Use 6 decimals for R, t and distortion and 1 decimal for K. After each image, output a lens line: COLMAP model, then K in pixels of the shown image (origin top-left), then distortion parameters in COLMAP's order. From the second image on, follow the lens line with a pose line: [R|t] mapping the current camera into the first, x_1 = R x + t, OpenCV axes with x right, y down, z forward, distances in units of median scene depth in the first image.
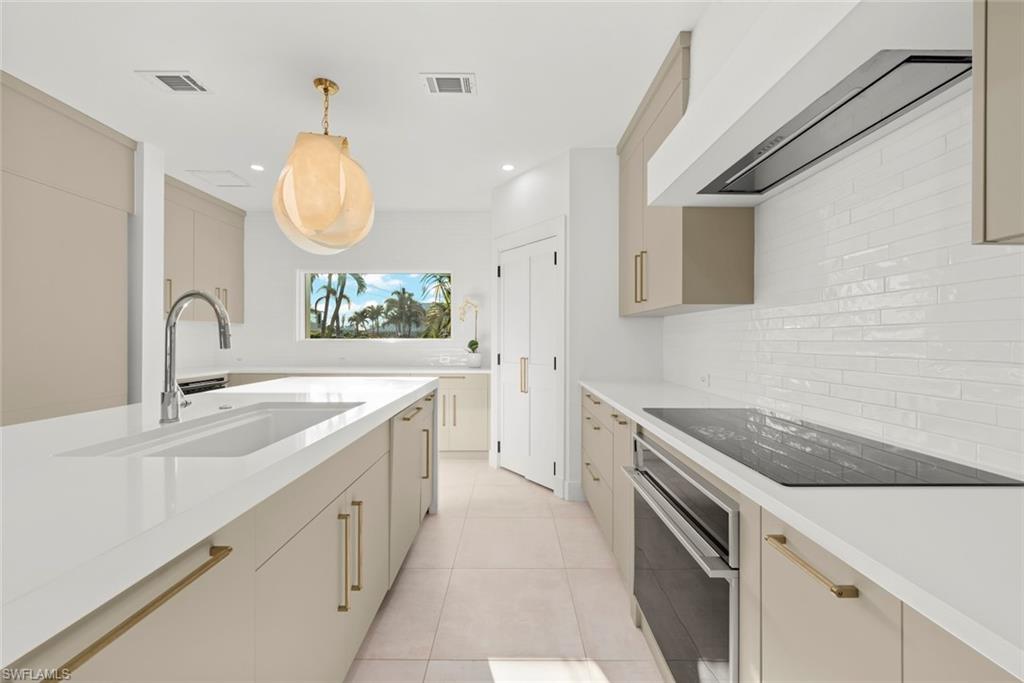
lens RADIAL K [[396.6, 0, 512.0], [0, 396.6, 341.5], [0, 0, 1]] dist [-0.002065, -0.000102]
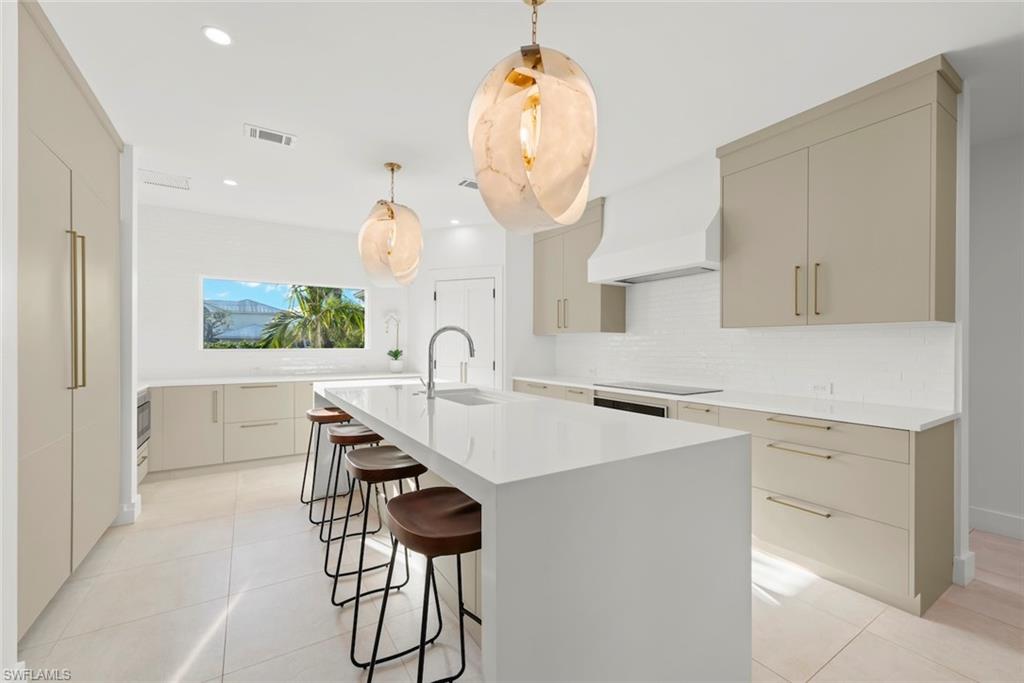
lens RADIAL K [[419.2, 0, 512.4], [0, 419.2, 346.2], [0, 0, 1]] dist [0.002906, -0.000089]
pose [[0.843975, 0.000404, 0.536382, -0.684247], [0.001992, 0.999990, -0.003889, -0.010970], [-0.536378, 0.004351, 0.843966, -0.345088]]
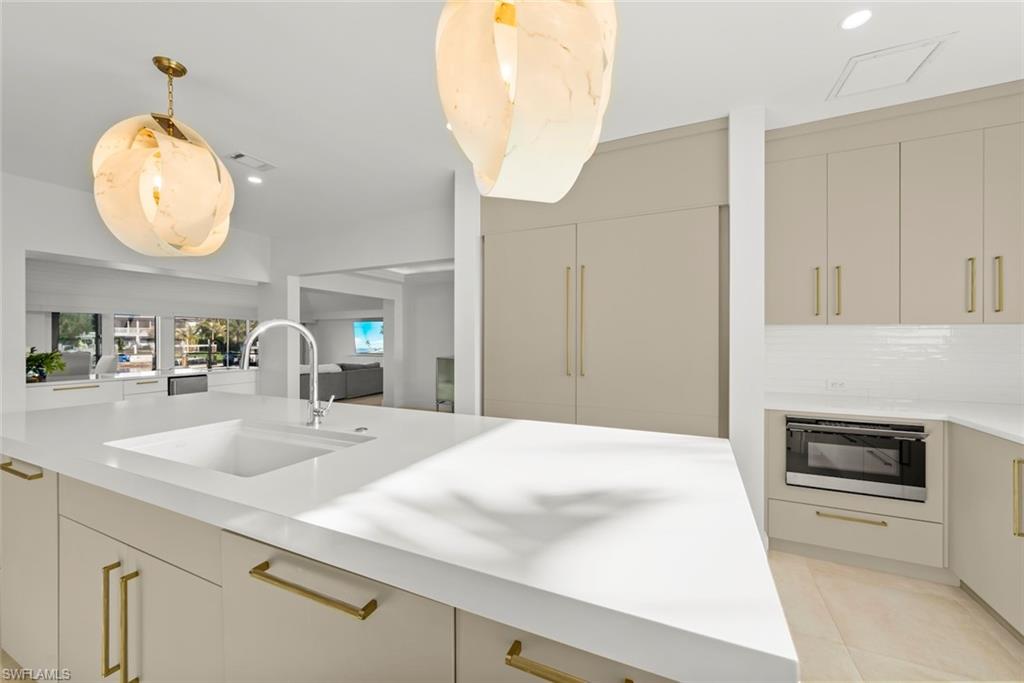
lens RADIAL K [[389.3, 0, 515.7], [0, 389.3, 340.5], [0, 0, 1]] dist [-0.000395, -0.000040]
pose [[-0.417235, 0.001171, -0.908798, -0.011896], [-0.003005, 0.999992, 0.002668, -0.030541], [0.908794, 0.003844, -0.417228, 0.915591]]
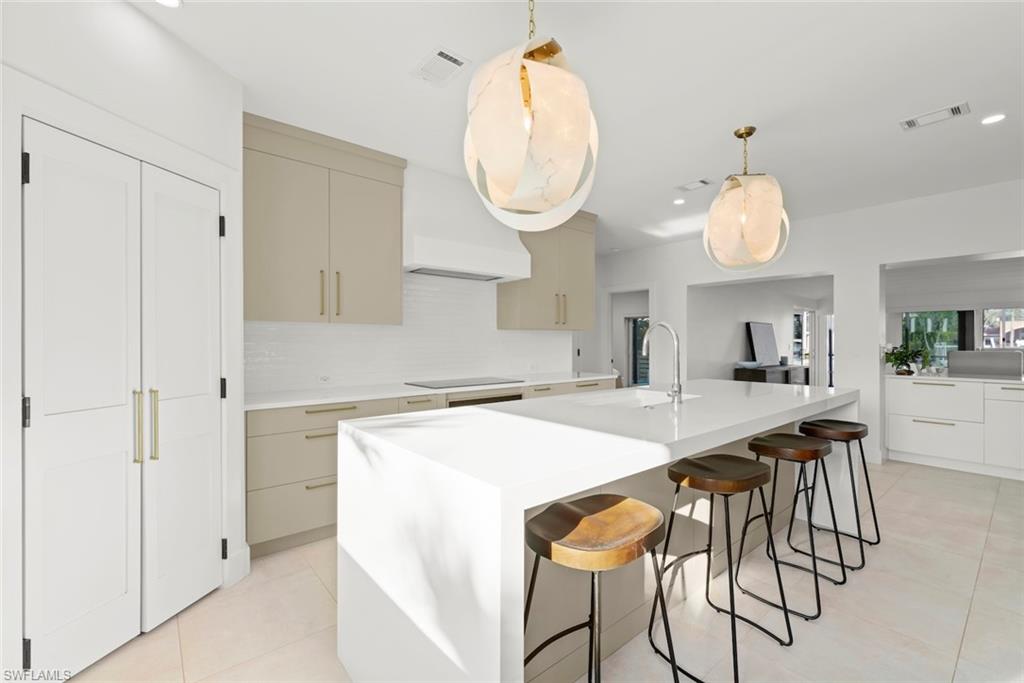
lens RADIAL K [[430.6, 0, 509.8], [0, 430.6, 337.0], [0, 0, 1]] dist [-0.000205, -0.000177]
pose [[-0.637892, 0.002448, 0.770122, -0.765762], [0.001098, 0.999997, -0.002269, -0.027359], [-0.770125, -0.000602, -0.637892, 1.136026]]
